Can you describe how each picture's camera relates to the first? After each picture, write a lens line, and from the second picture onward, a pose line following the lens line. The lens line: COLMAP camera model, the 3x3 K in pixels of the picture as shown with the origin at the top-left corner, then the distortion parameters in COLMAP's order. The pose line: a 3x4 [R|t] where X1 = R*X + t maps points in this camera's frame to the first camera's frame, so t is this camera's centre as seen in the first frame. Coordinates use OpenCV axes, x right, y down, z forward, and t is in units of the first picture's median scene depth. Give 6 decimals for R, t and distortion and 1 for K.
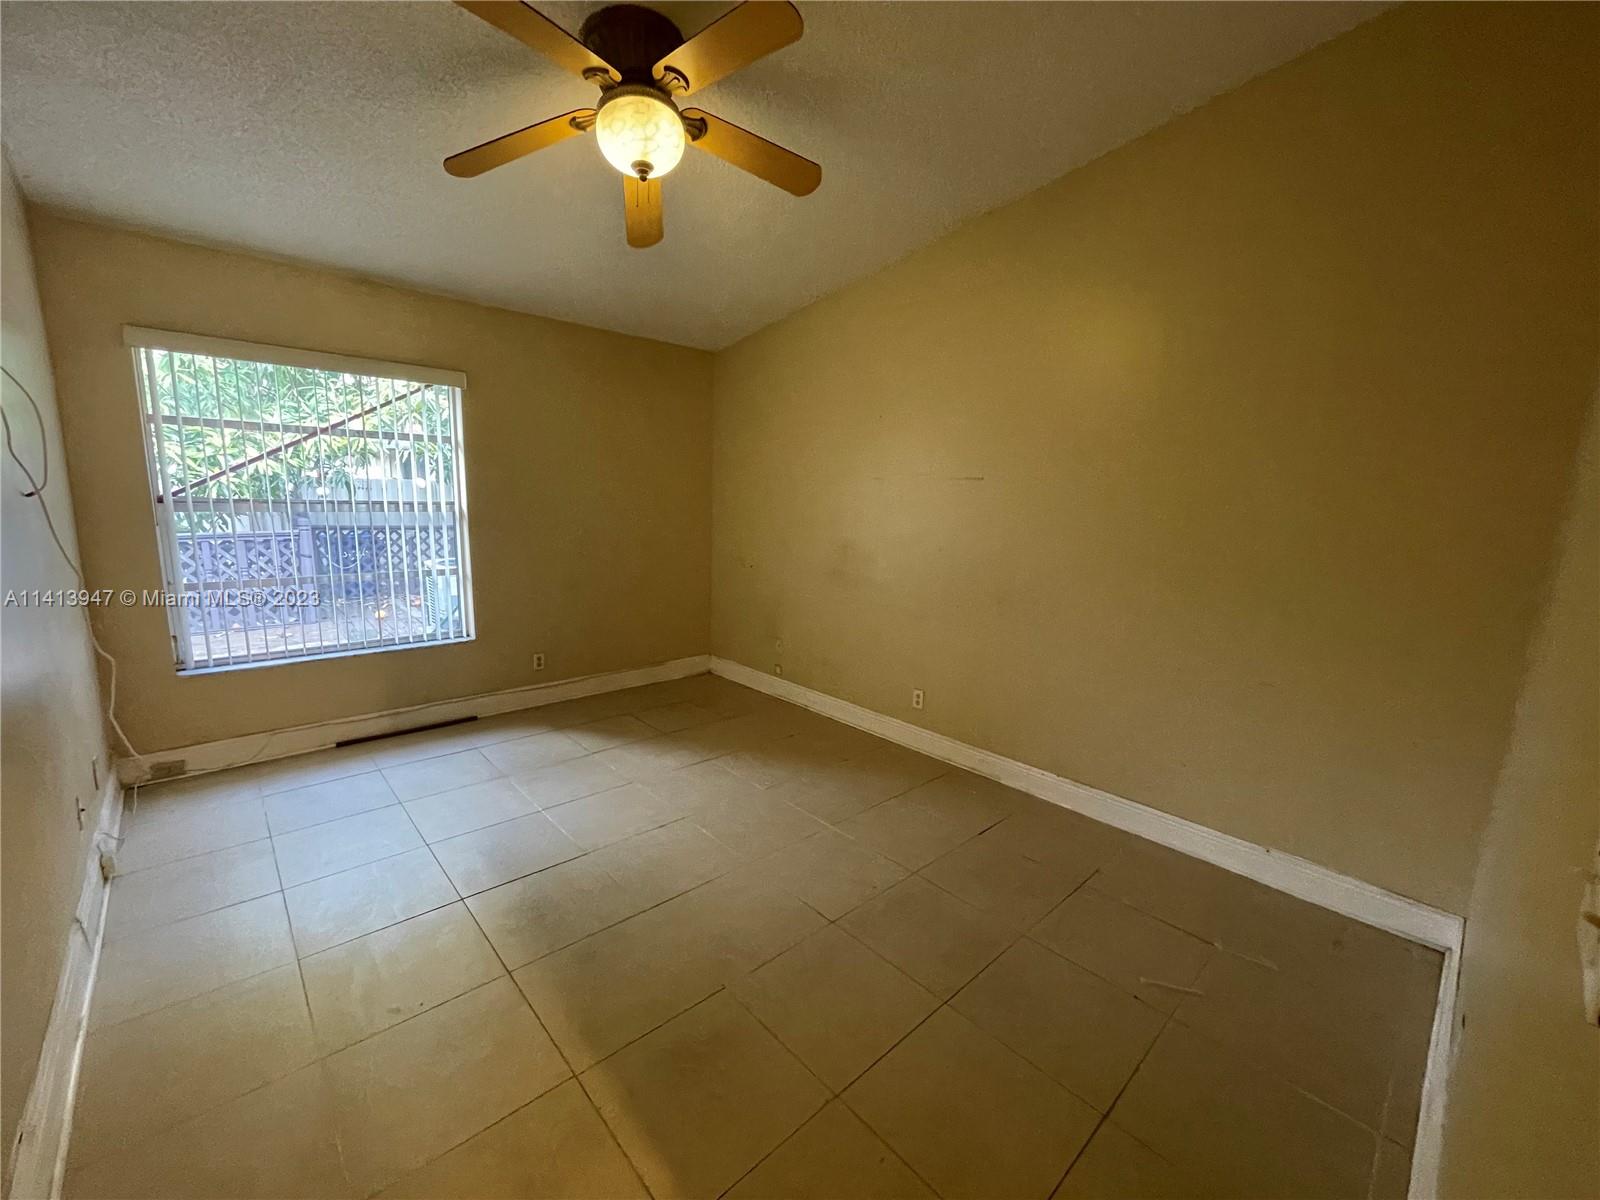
lens RADIAL K [[651.6, 0, 795.9], [0, 651.6, 603.4], [0, 0, 1]] dist [-0.005208, -0.000174]
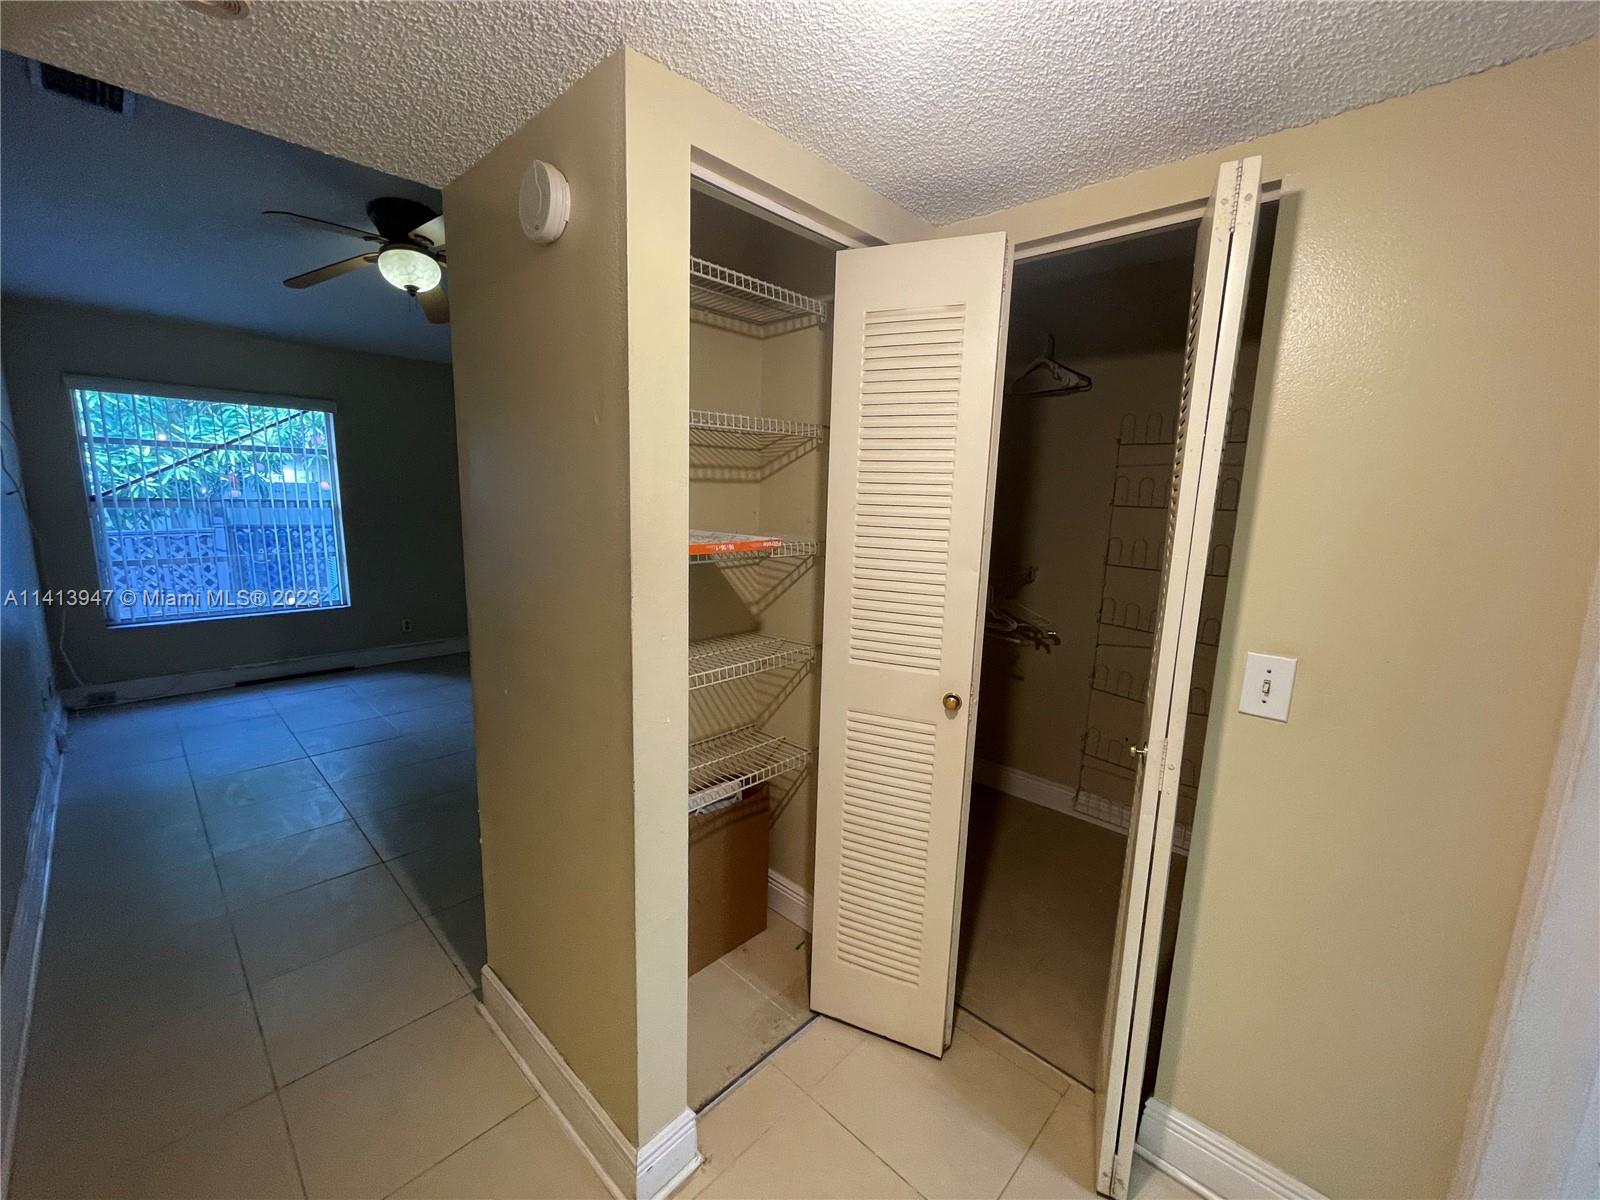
lens RADIAL K [[651.6, 0, 795.9], [0, 651.6, 603.4], [0, 0, 1]] dist [-0.005208, -0.000174]
pose [[0.997990, -0.016502, 0.061178, 0.327605], [0.016665, 0.999859, -0.002155, 0.070808], [-0.061134, 0.003170, 0.998125, -0.360117]]
